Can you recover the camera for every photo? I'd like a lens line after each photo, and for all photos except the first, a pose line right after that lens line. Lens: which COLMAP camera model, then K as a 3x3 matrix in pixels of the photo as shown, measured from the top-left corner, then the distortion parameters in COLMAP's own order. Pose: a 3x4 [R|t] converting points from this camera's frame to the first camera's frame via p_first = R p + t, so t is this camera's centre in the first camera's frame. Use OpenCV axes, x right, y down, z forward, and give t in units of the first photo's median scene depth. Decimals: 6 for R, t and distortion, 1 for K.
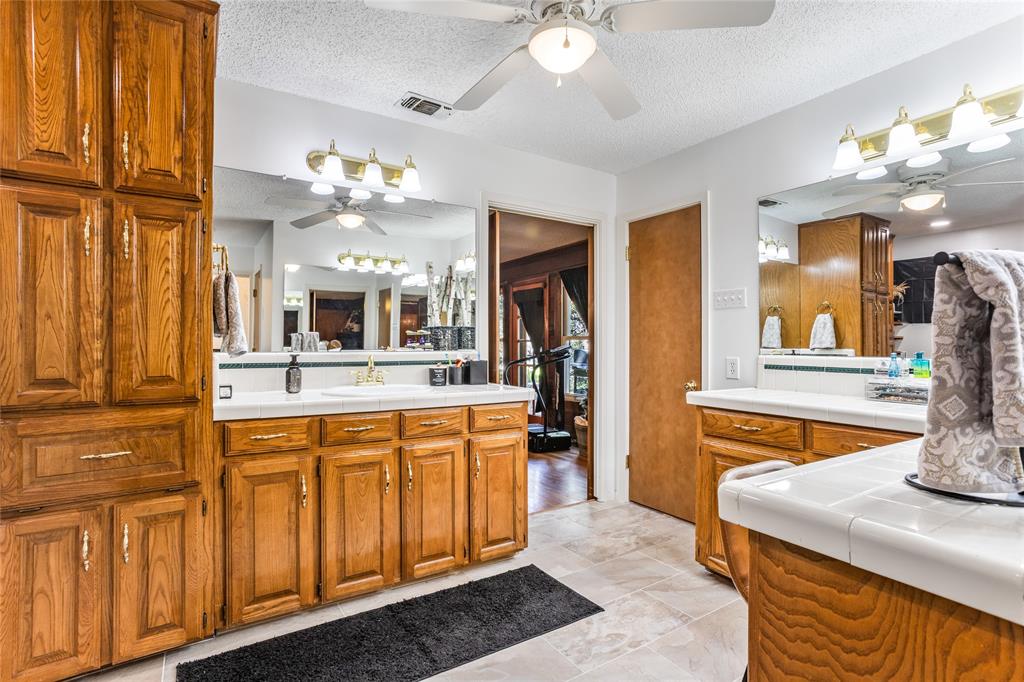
lens RADIAL K [[492.9, 0, 509.6], [0, 492.9, 336.5], [0, 0, 1]] dist [-0.047909, 0.029316]
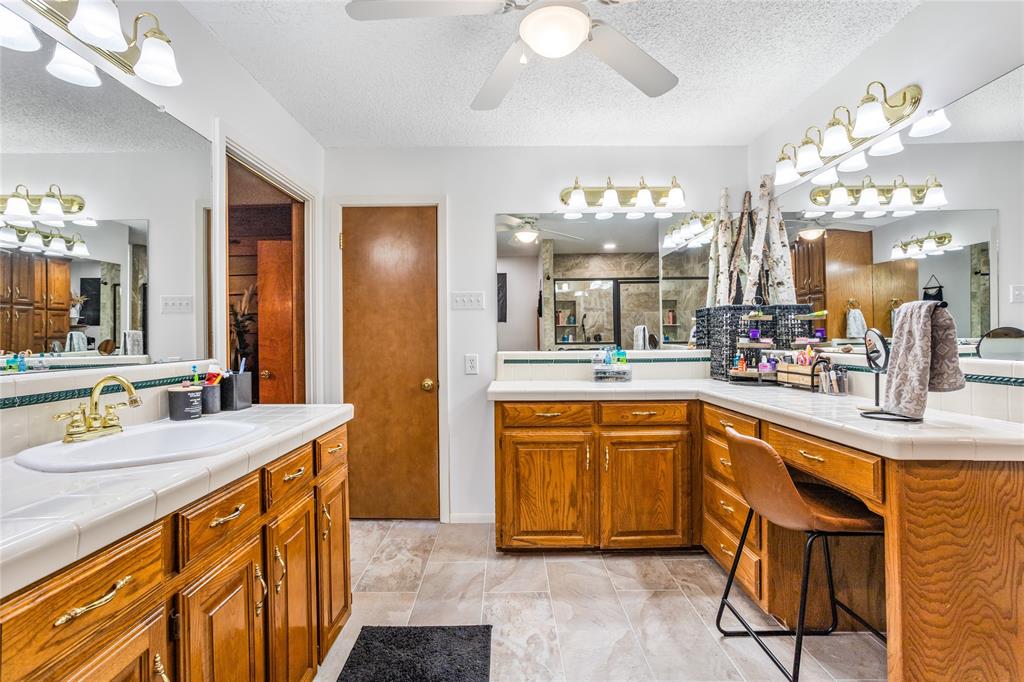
lens RADIAL K [[492.9, 0, 509.6], [0, 492.9, 336.5], [0, 0, 1]] dist [-0.047909, 0.029316]
pose [[0.536788, -0.005881, 0.843697, -0.382066], [-0.003536, 0.999951, 0.009220, -0.007237], [-0.843710, -0.007933, 0.536741, 0.304032]]
